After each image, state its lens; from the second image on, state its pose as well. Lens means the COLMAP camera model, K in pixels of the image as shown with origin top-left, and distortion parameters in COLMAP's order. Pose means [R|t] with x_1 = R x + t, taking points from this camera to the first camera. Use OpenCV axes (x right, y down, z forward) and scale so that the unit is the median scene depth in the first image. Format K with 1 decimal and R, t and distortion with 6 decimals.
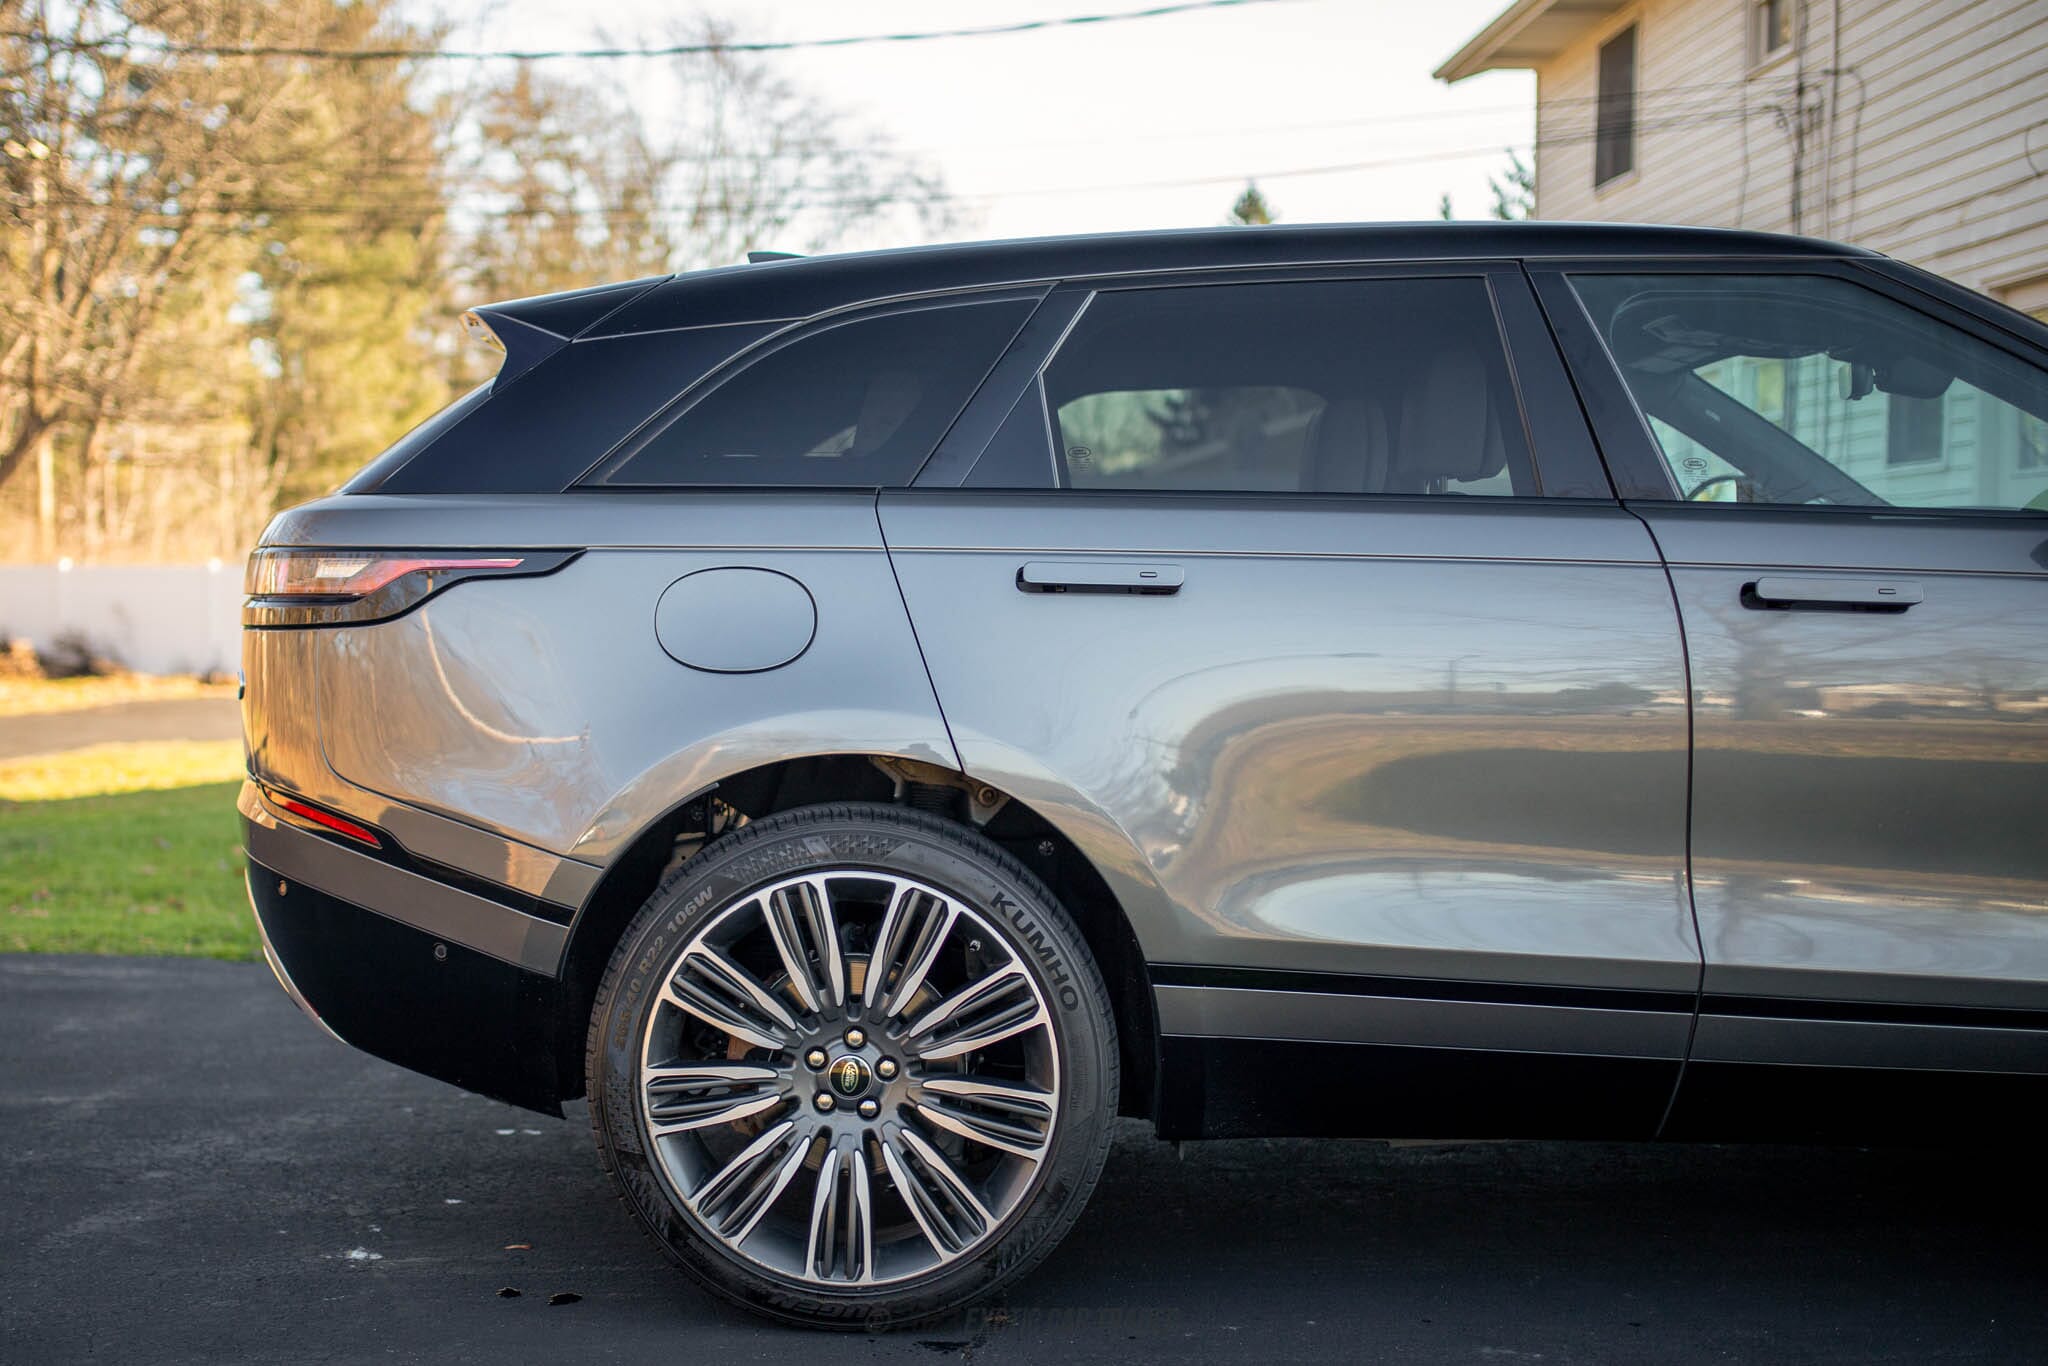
lens RADIAL K [[2278.6, 0, 928.0], [0, 2278.6, 790.9], [0, 0, 1]] dist [-0.034637, -0.011659]
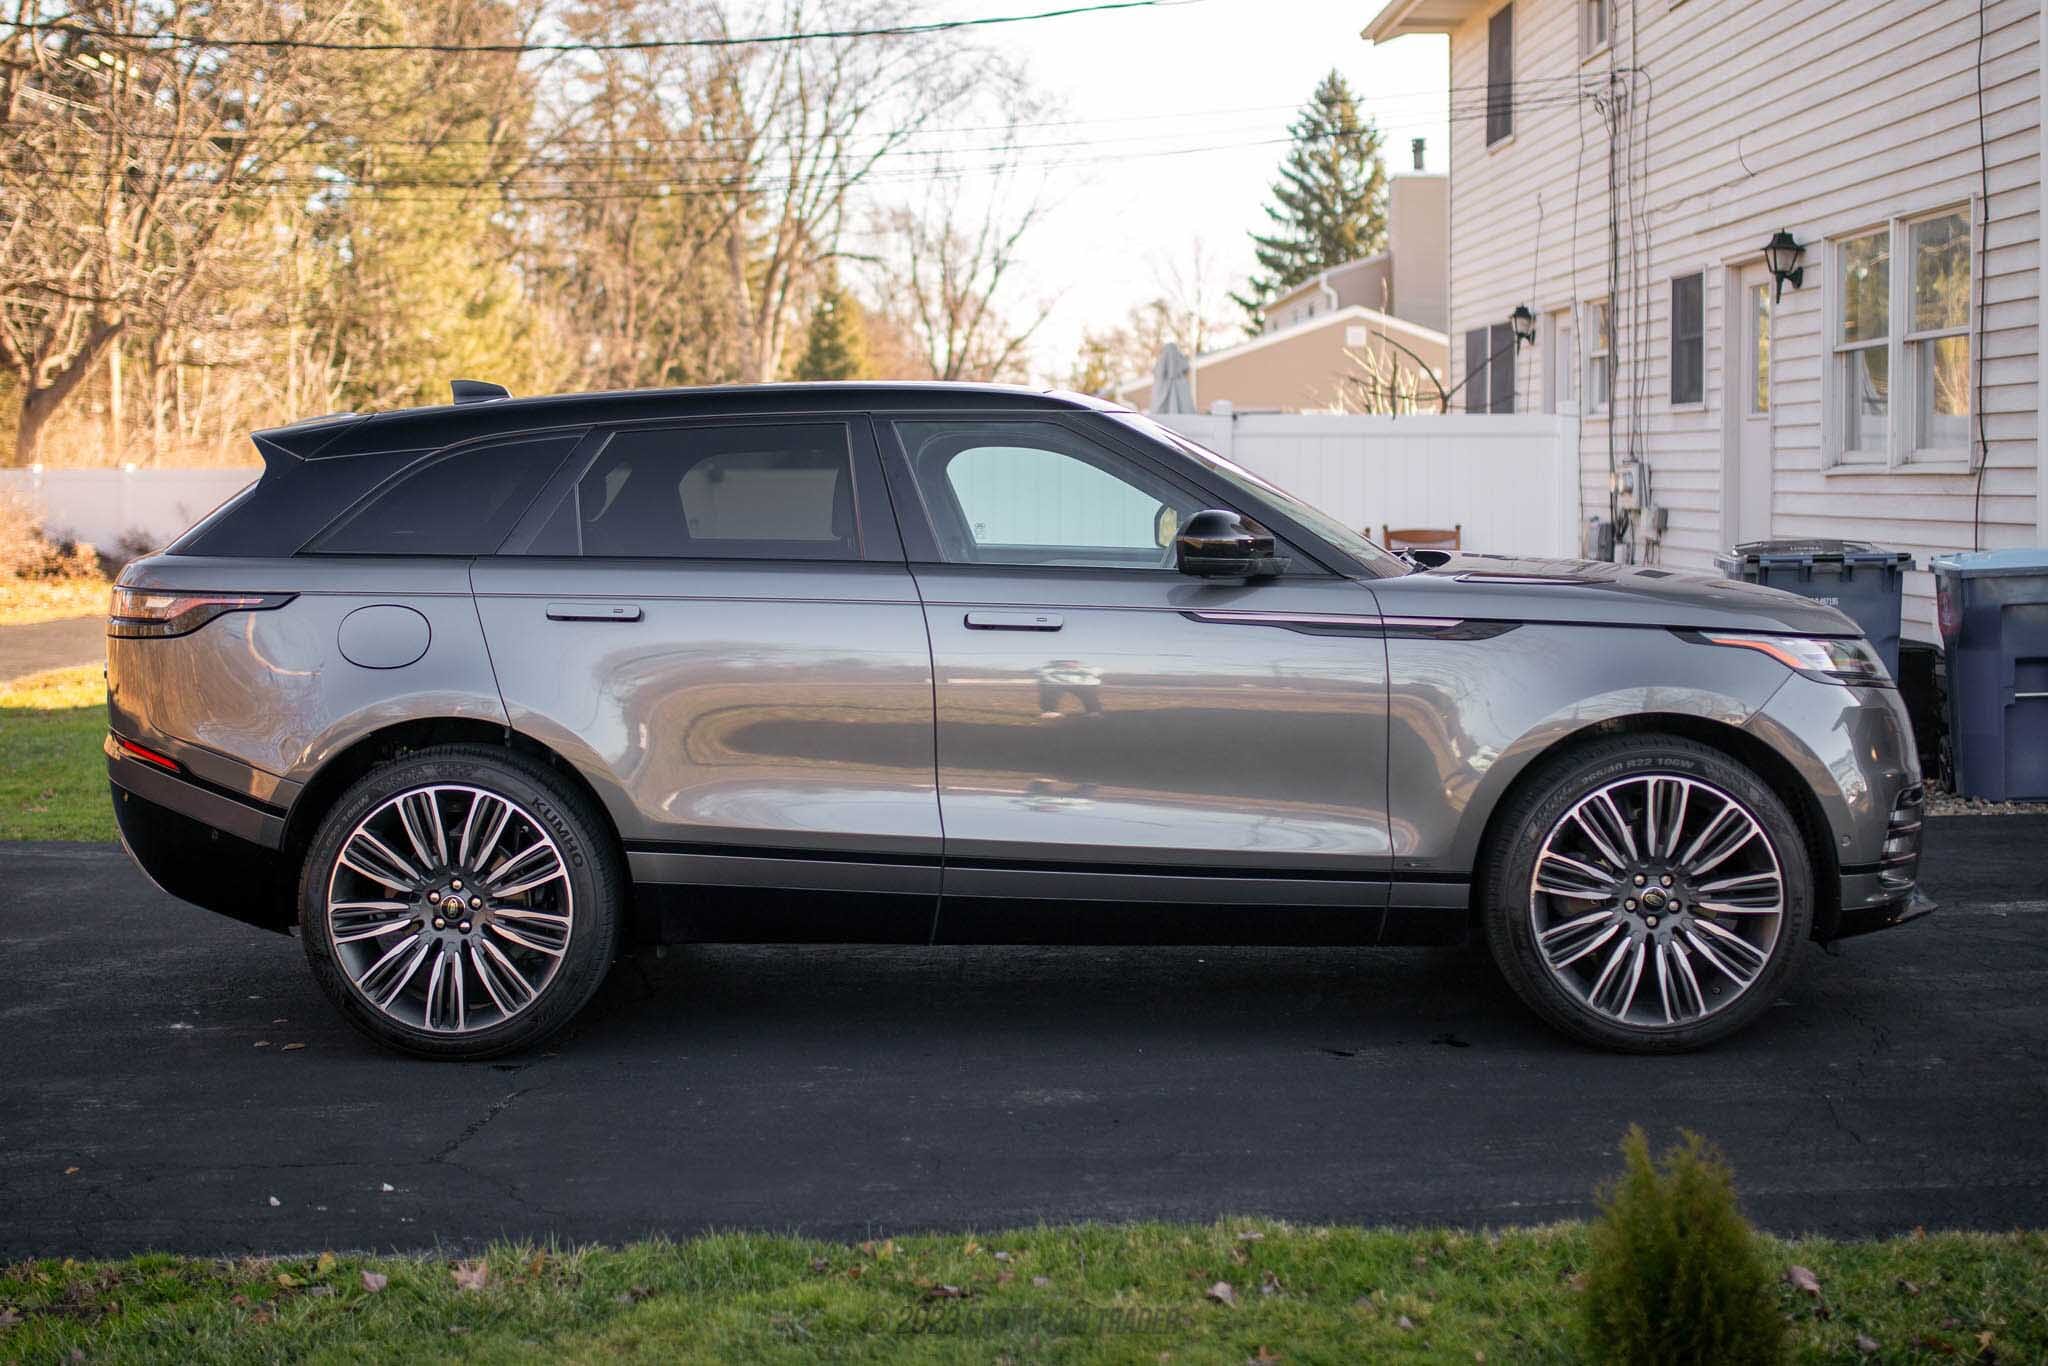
lens RADIAL K [[2301.2, 0, 1024.2], [0, 2301.2, 589.5], [0, 0, 1]] dist [-0.021900, 0.005063]
pose [[0.999972, -0.007272, 0.001794, 0.386675], [0.007333, 0.999286, -0.037077, -0.043513], [-0.001524, 0.037089, 0.999311, -0.705280]]
